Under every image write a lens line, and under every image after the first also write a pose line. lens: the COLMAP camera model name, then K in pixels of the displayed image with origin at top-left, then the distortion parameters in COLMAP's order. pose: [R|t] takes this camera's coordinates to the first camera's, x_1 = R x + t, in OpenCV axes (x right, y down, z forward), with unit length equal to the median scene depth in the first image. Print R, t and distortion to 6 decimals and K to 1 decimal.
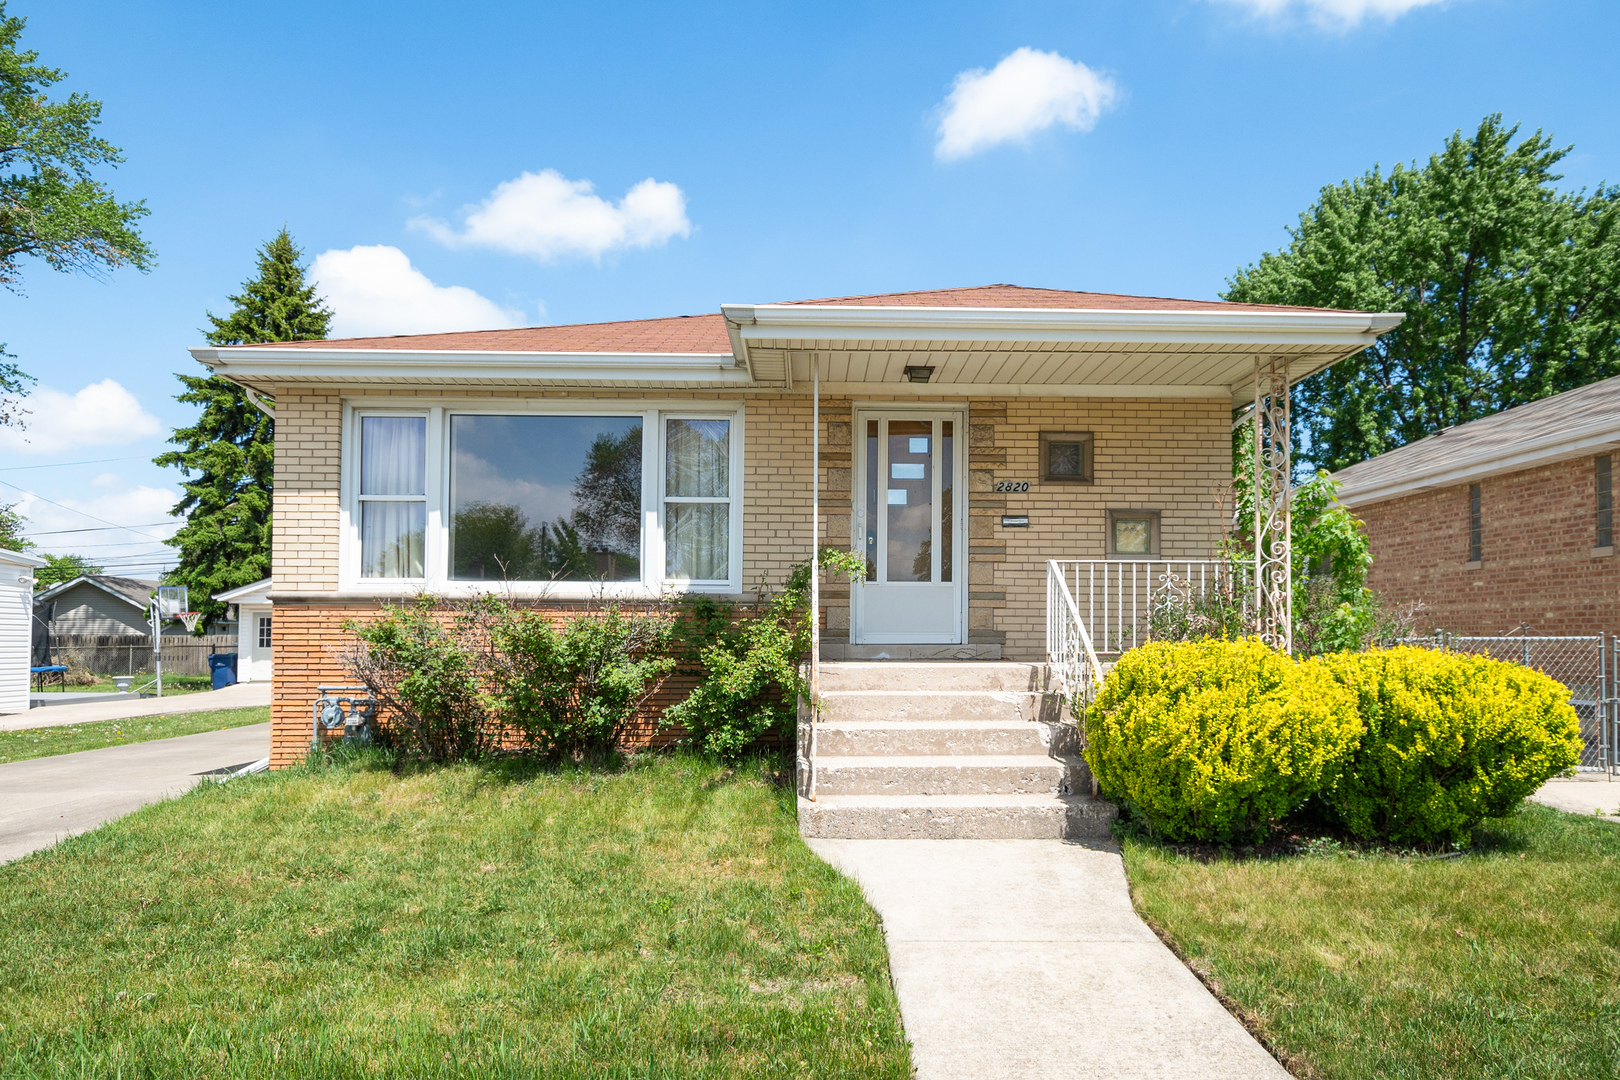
lens RADIAL K [[973.6, 0, 810.4], [0, 973.6, 542.6], [0, 0, 1]] dist [0.006648, 0.002878]
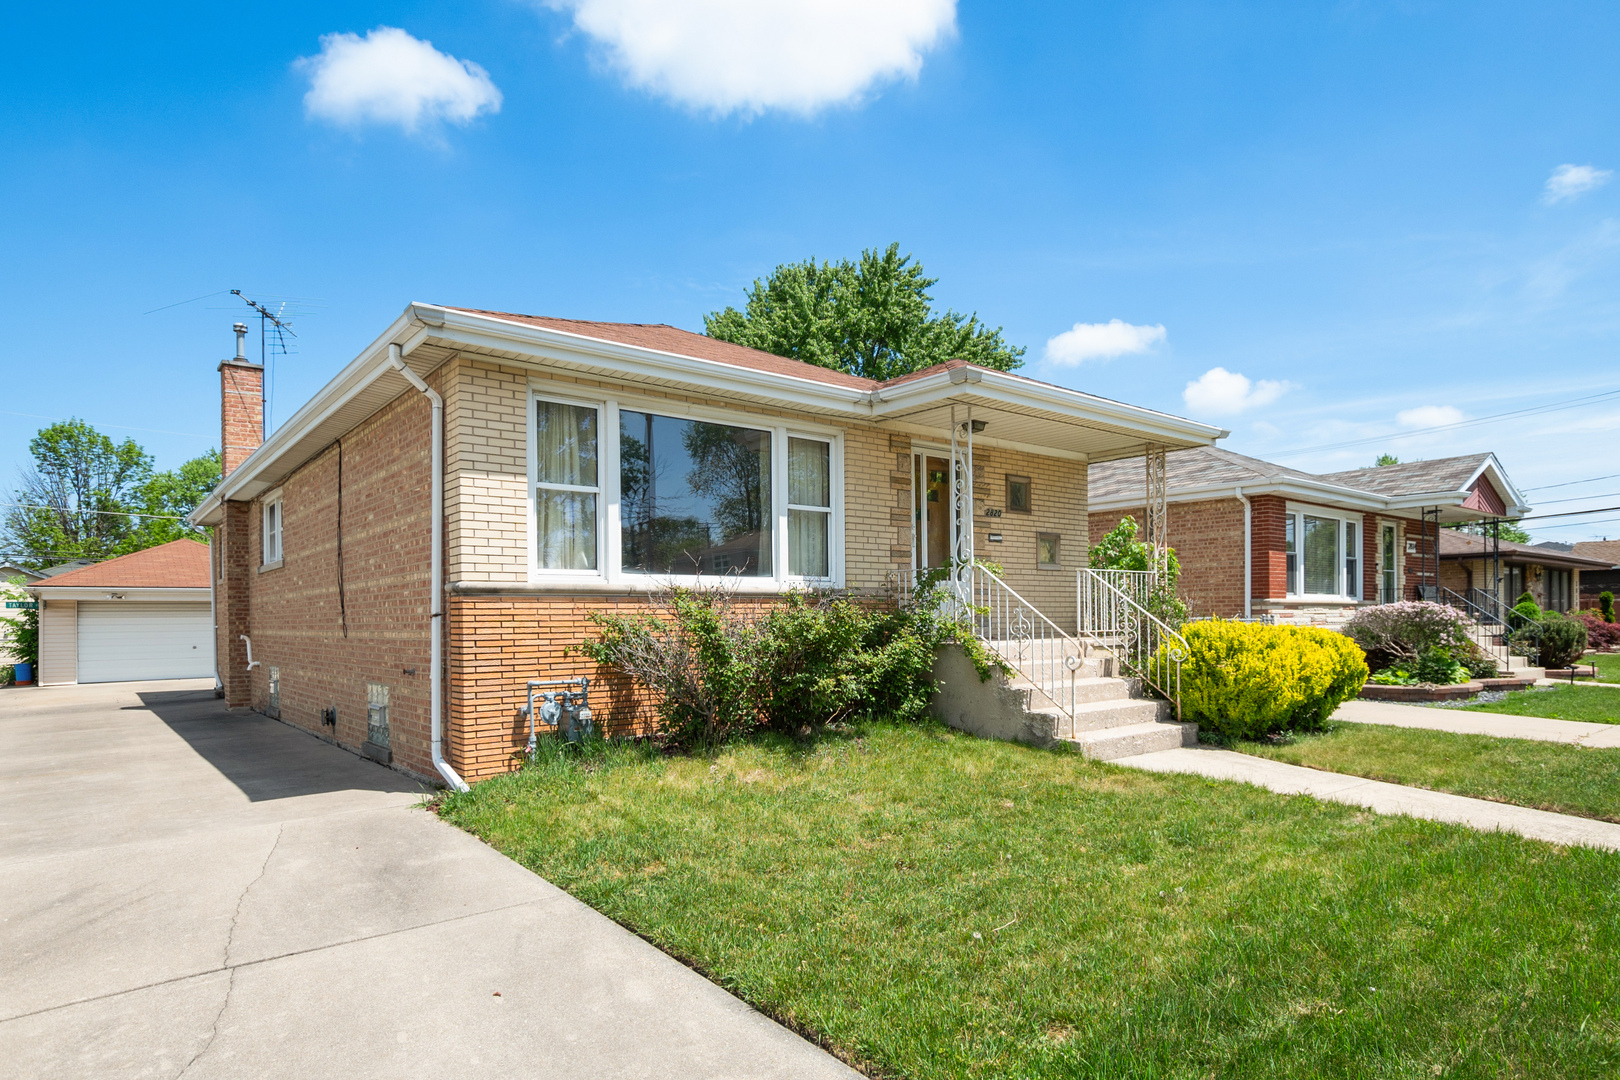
lens RADIAL K [[907.4, 0, 809.9], [0, 907.4, 549.8], [0, 0, 1]] dist [-0.006715, -0.000386]
pose [[0.805854, 0.034645, 0.591100, -0.768963], [-0.044134, 0.999024, 0.001615, 0.004383], [-0.590467, -0.027389, 0.806597, 0.120010]]
